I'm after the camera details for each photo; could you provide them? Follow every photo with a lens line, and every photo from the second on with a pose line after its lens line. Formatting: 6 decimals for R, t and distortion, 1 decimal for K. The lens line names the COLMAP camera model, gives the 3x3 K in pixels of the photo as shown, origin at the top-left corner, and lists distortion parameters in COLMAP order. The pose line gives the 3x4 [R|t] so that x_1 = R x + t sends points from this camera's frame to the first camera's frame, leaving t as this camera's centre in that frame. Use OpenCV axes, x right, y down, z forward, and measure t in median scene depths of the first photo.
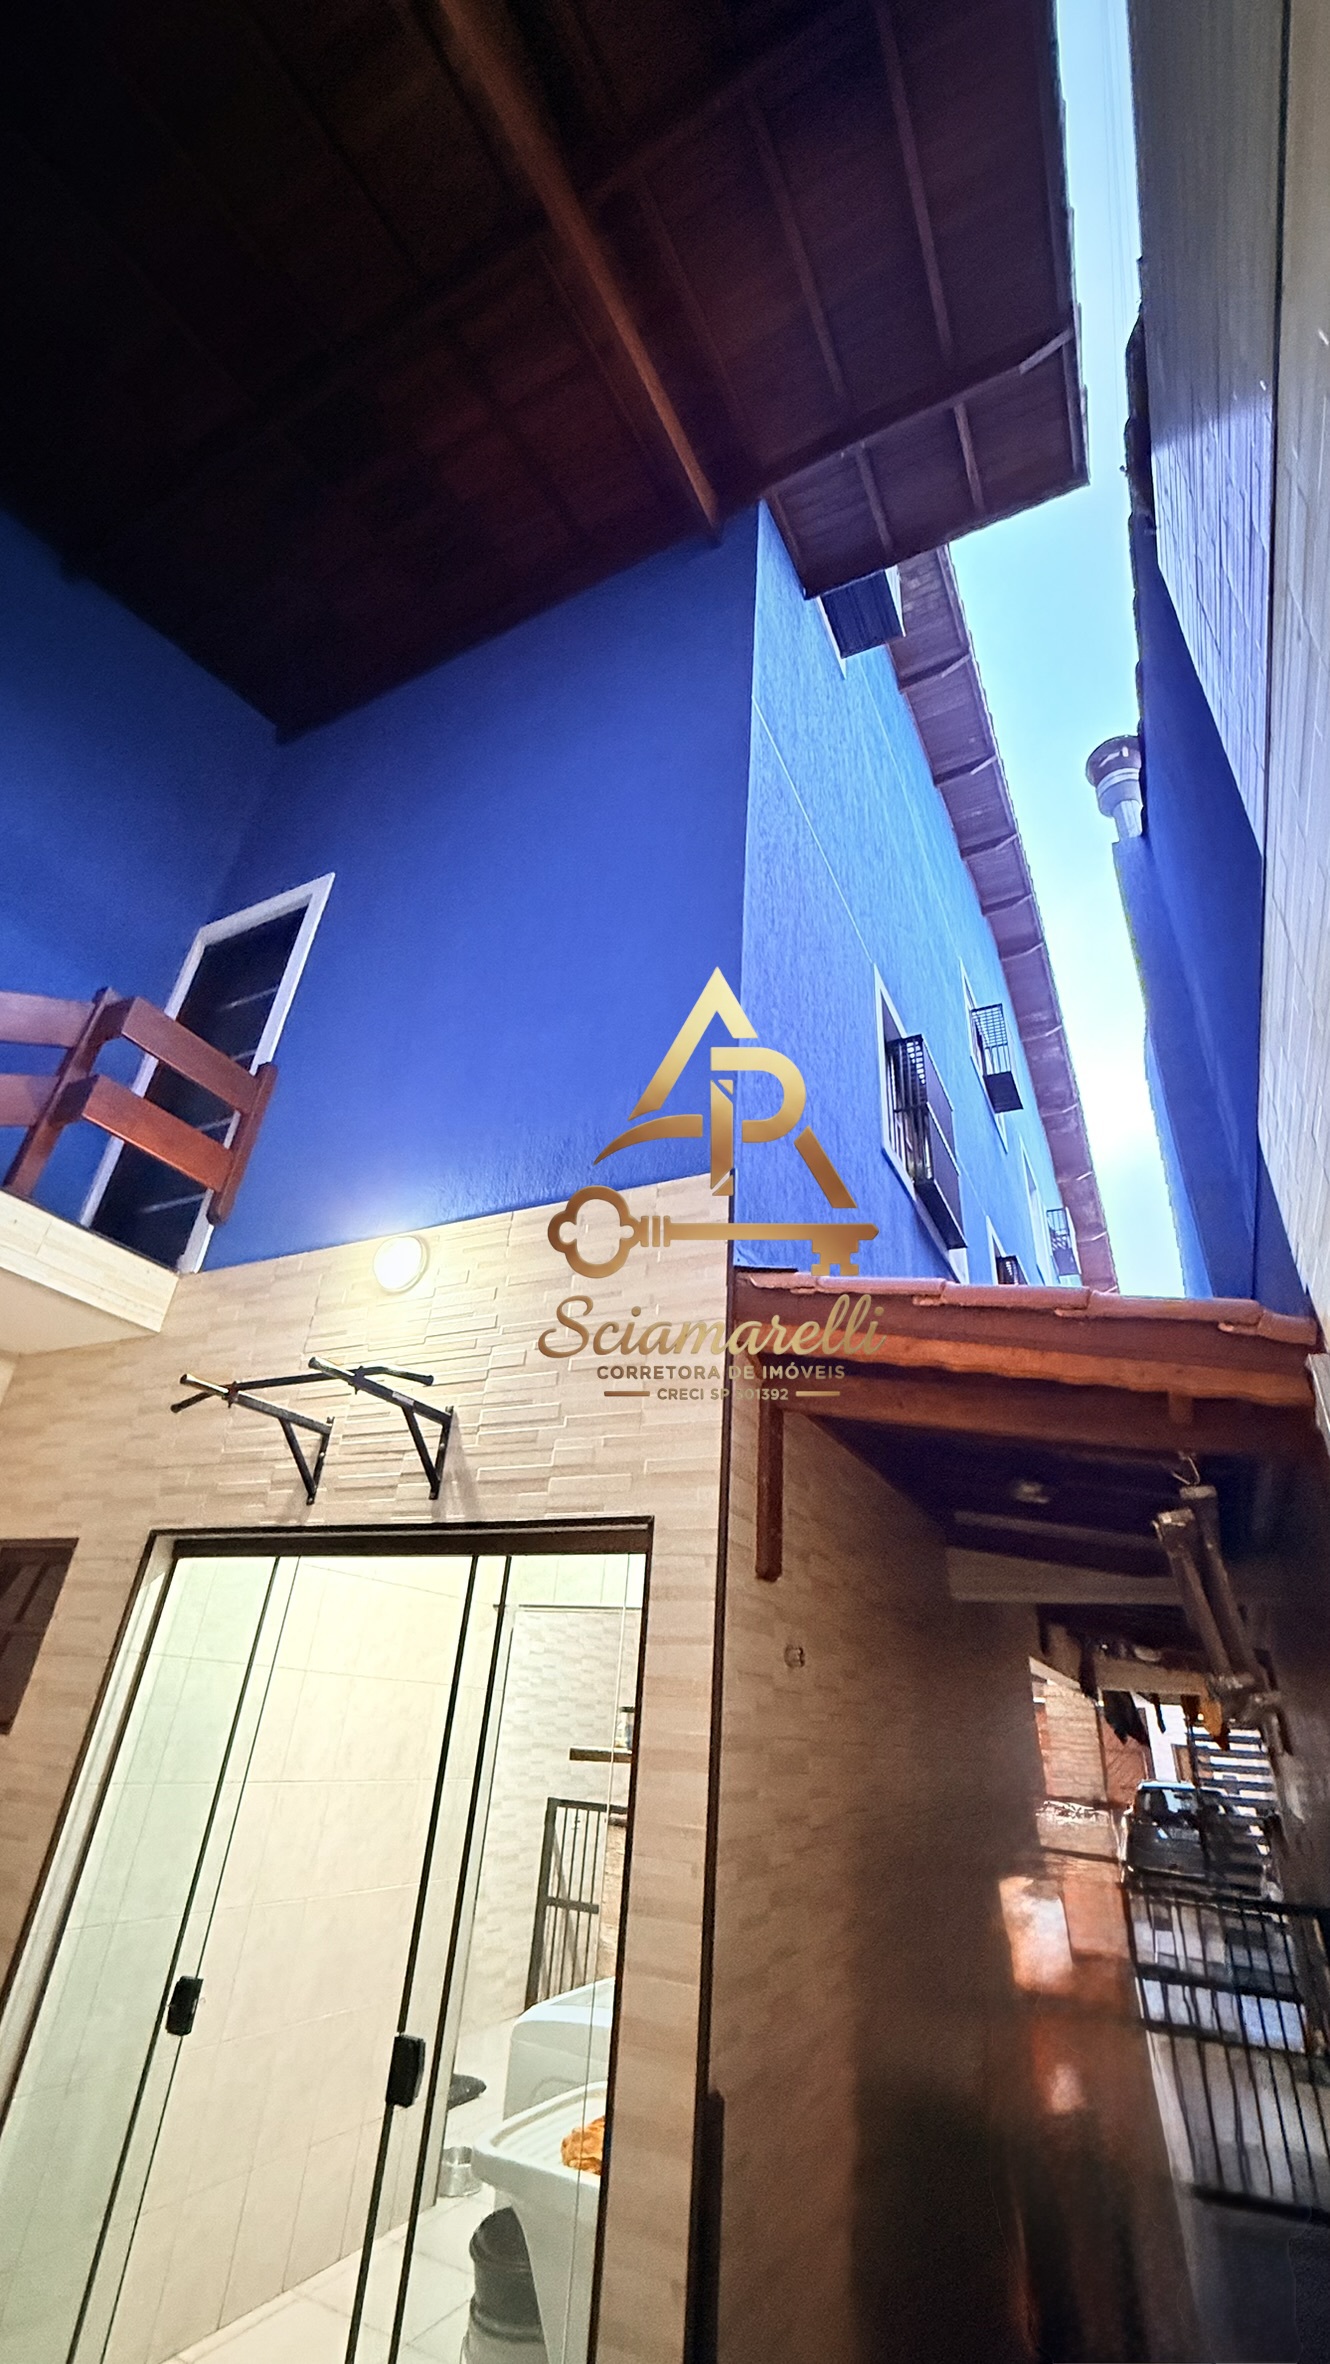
lens RADIAL K [[946.4, 0, 670.5], [0, 946.4, 1177.5], [0, 0, 1]] dist [-0.003916, -0.001005]
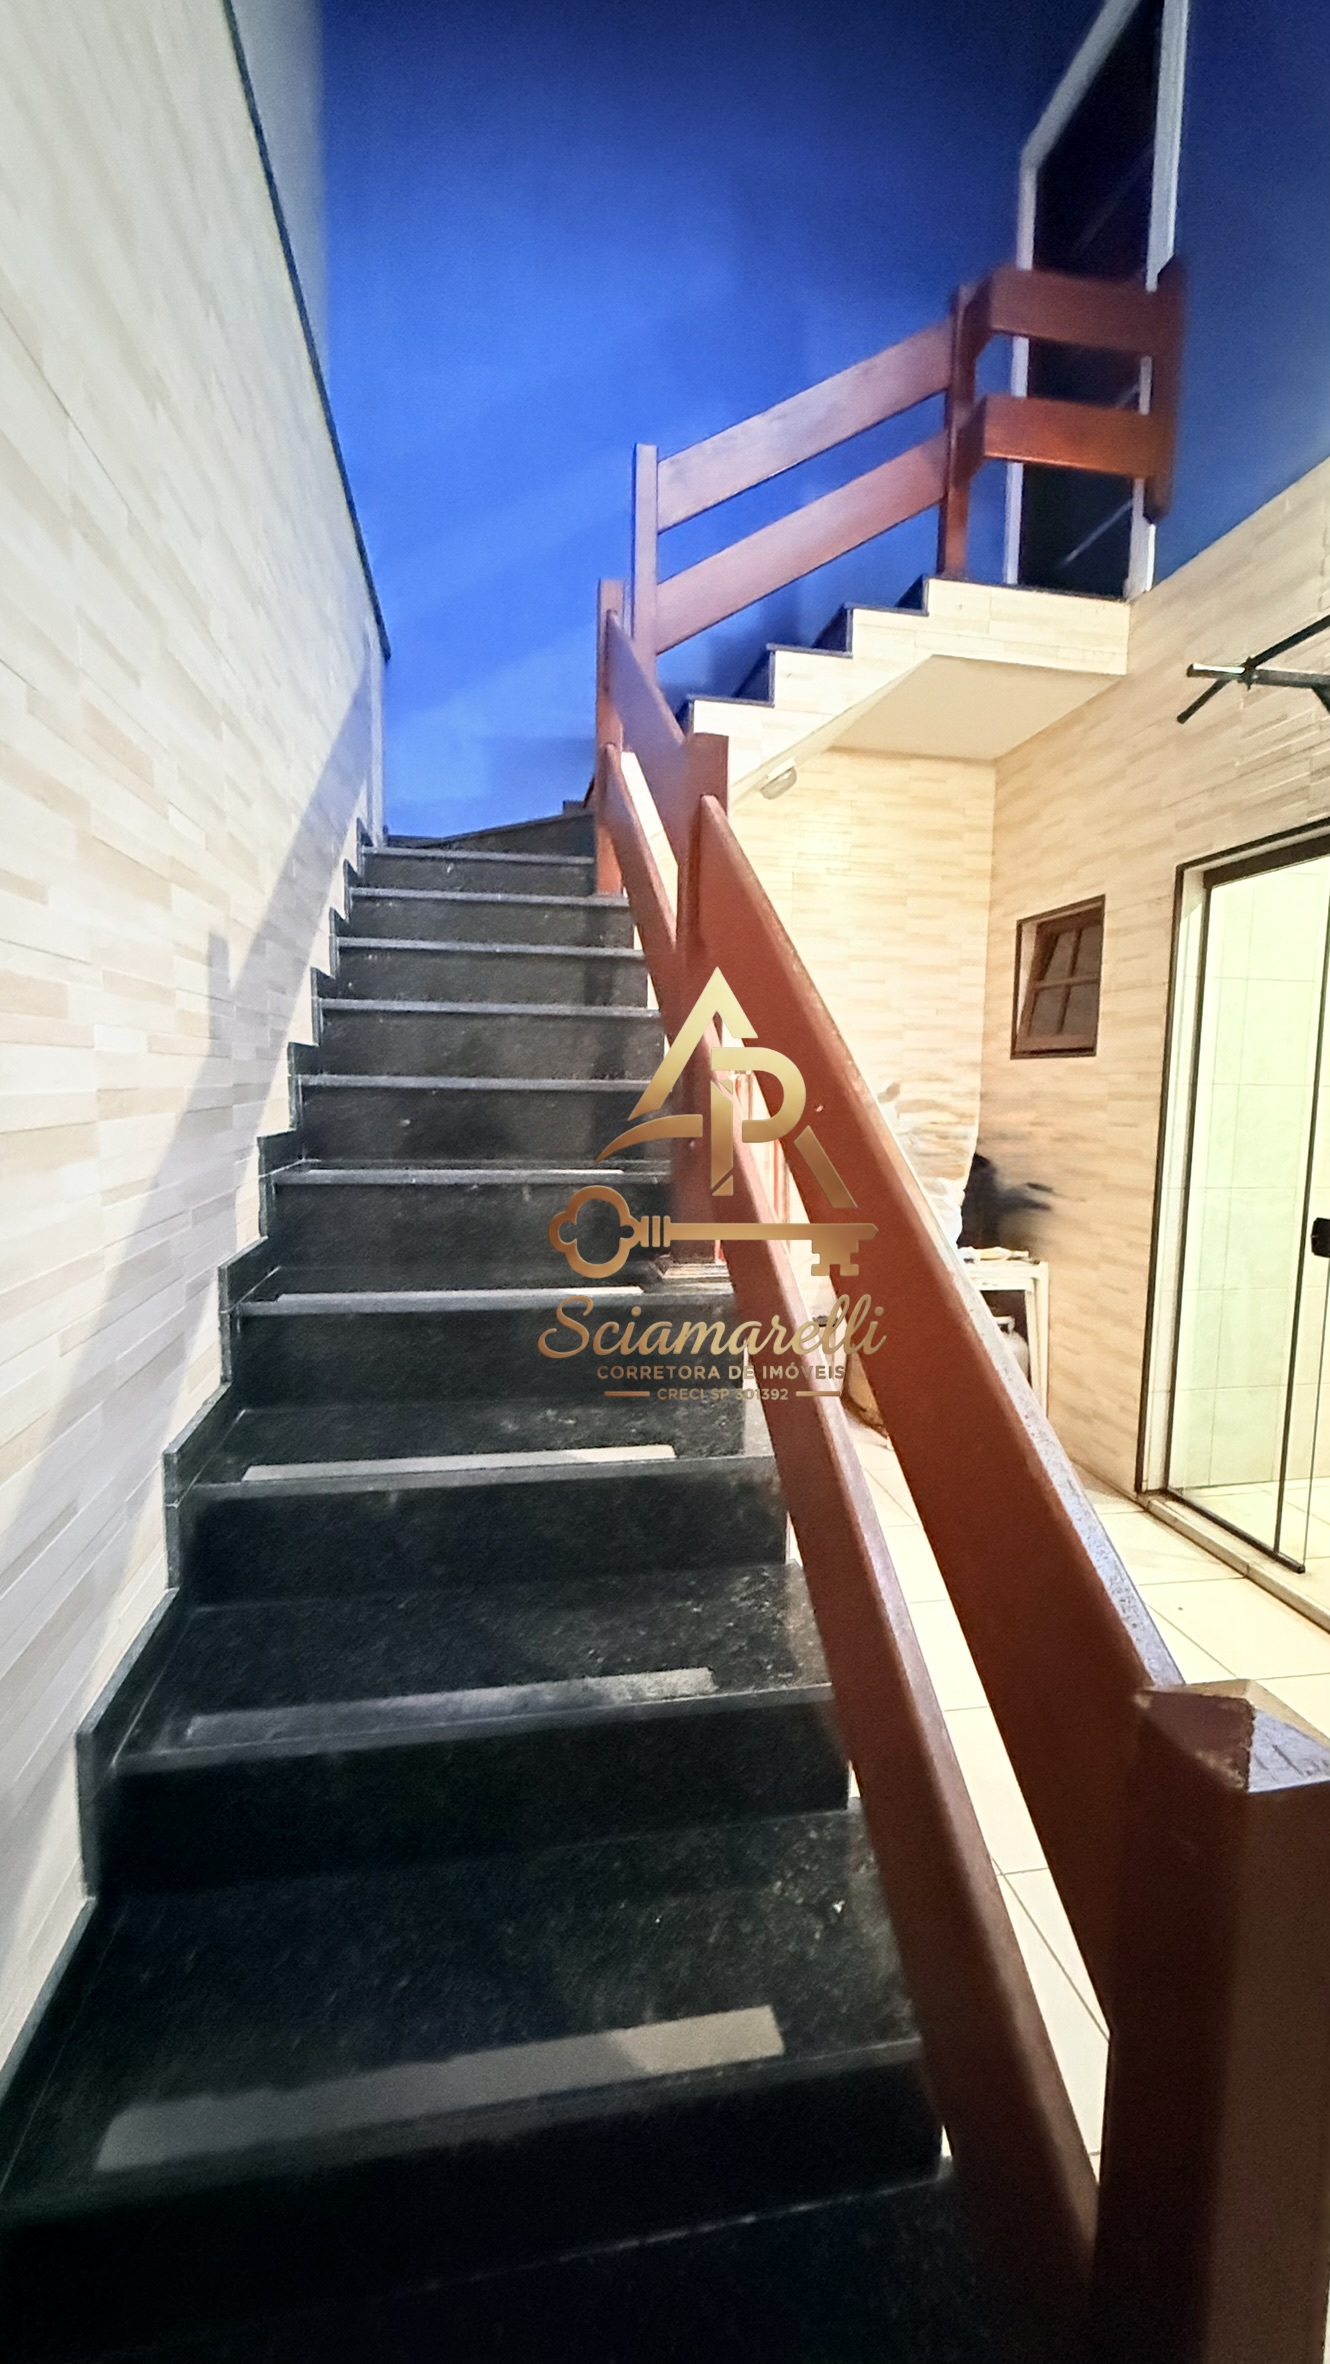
lens RADIAL K [[946.4, 0, 659.8], [0, 946.4, 1184.6], [0, 0, 1]] dist [-0.003916, -0.001005]
pose [[0.596985, 0.028544, -0.801744, -0.076437], [0.421562, 0.839110, 0.343773, 0.091471], [0.682564, -0.543212, 0.488903, -0.035673]]
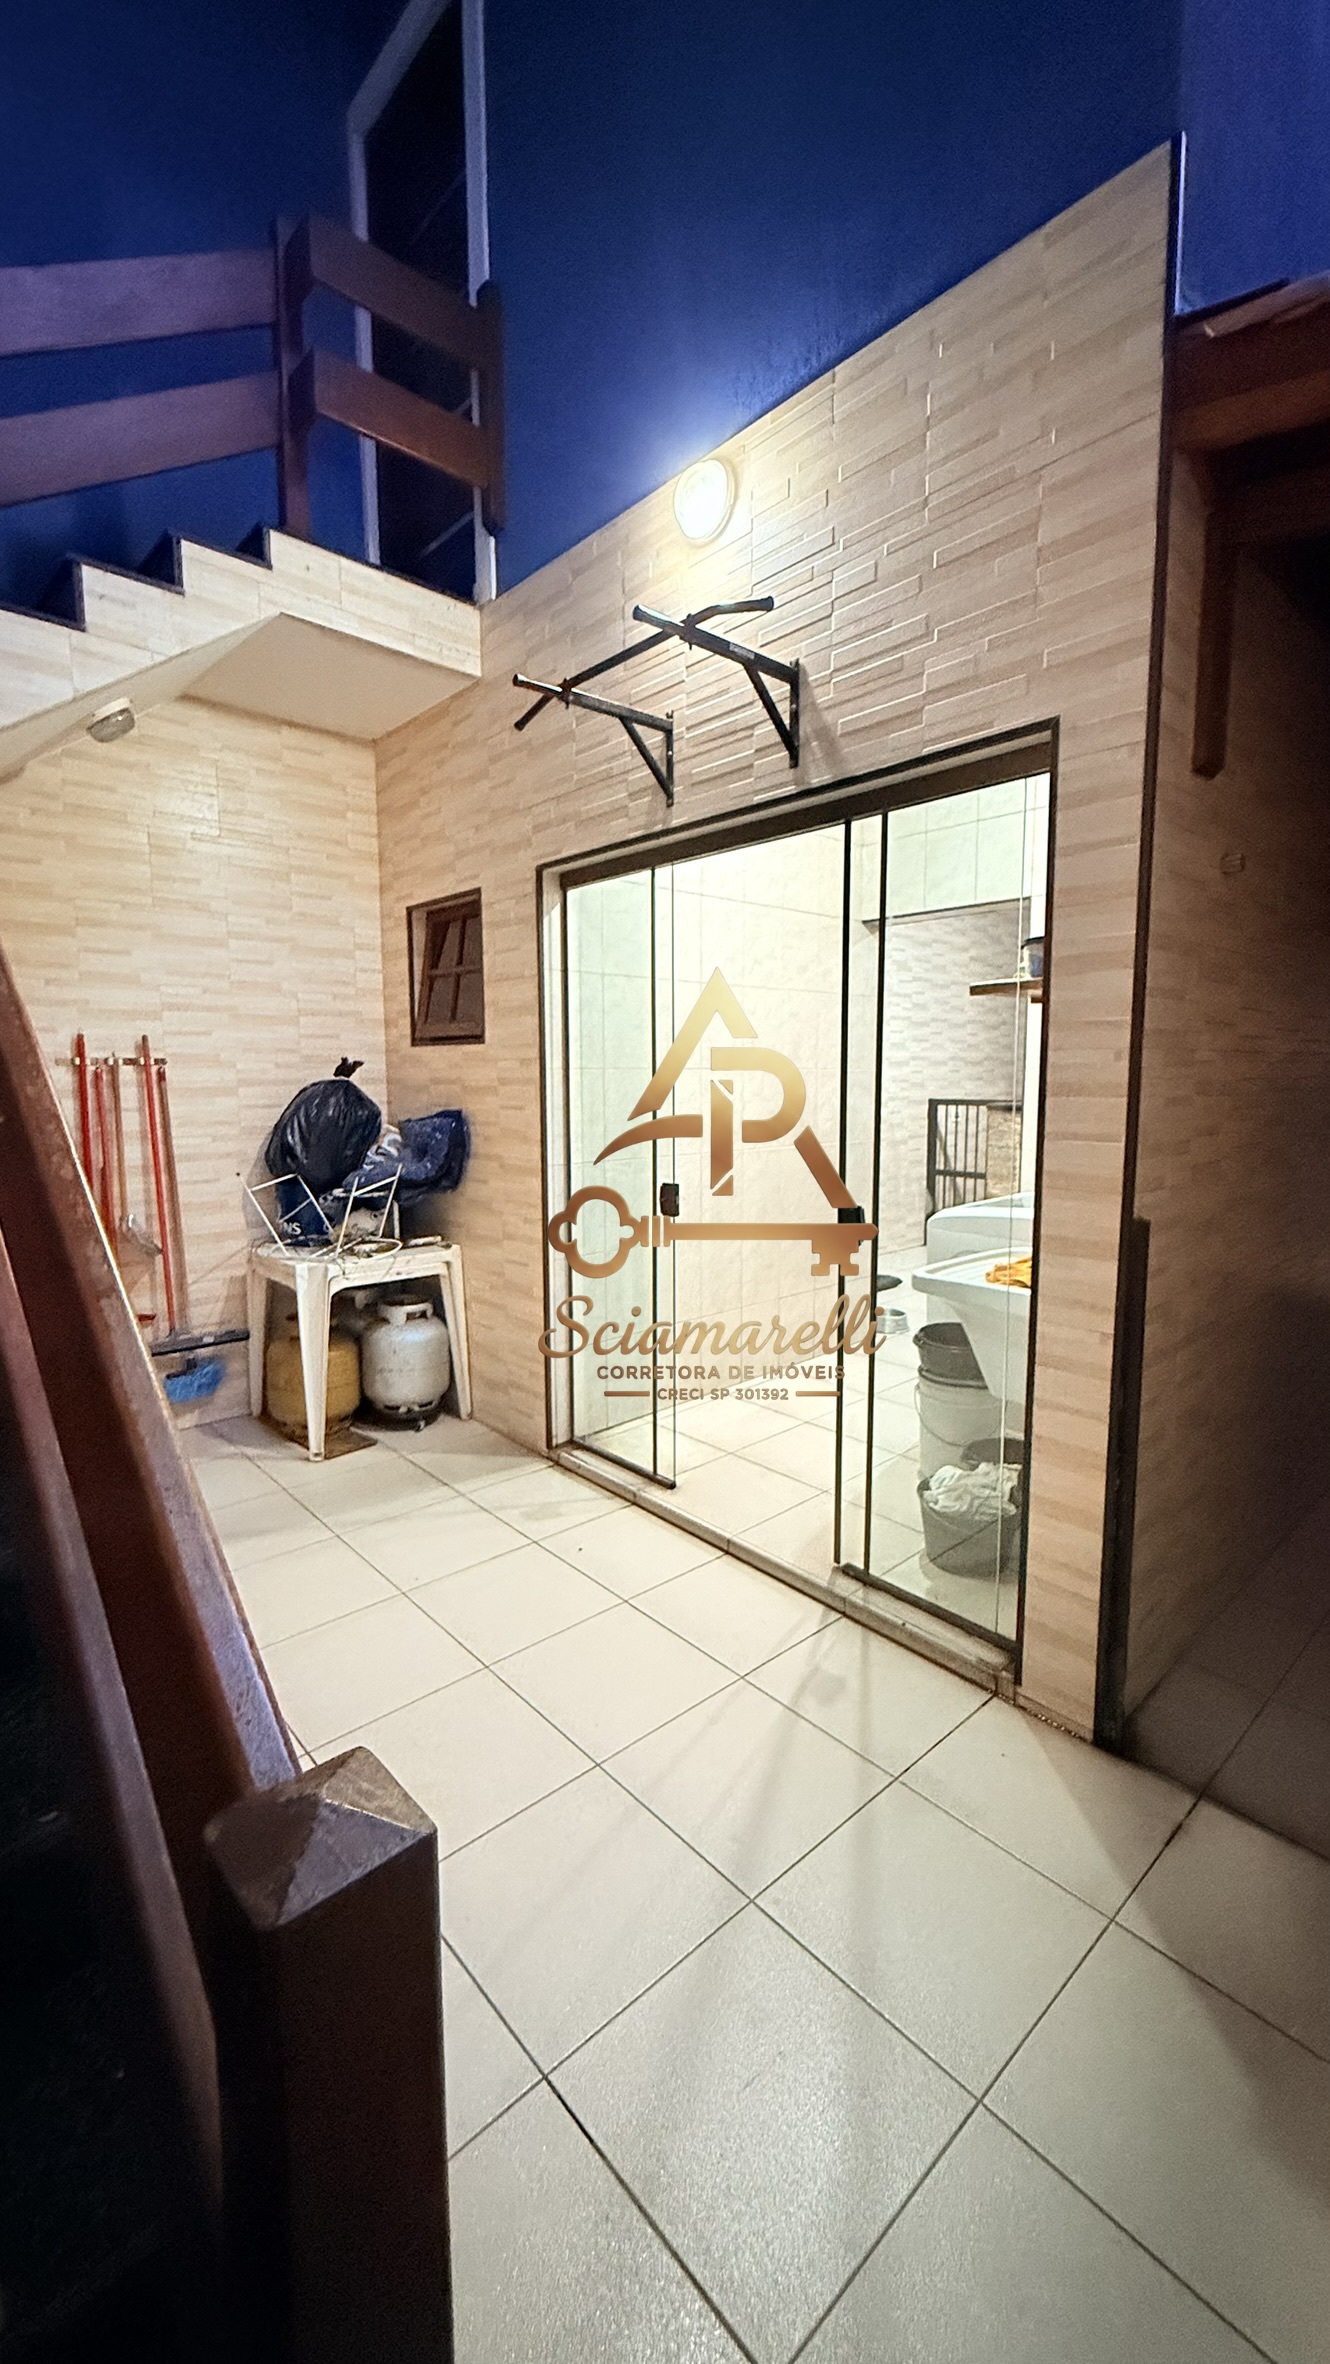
lens RADIAL K [[946.4, 0, 673.5], [0, 946.4, 1184.0], [0, 0, 1]] dist [-0.003916, -0.001005]
pose [[0.934913, -0.027896, -0.353778, -0.041605], [0.230887, 0.804874, 0.546689, 0.122826], [0.269497, -0.592789, 0.758928, 0.022880]]
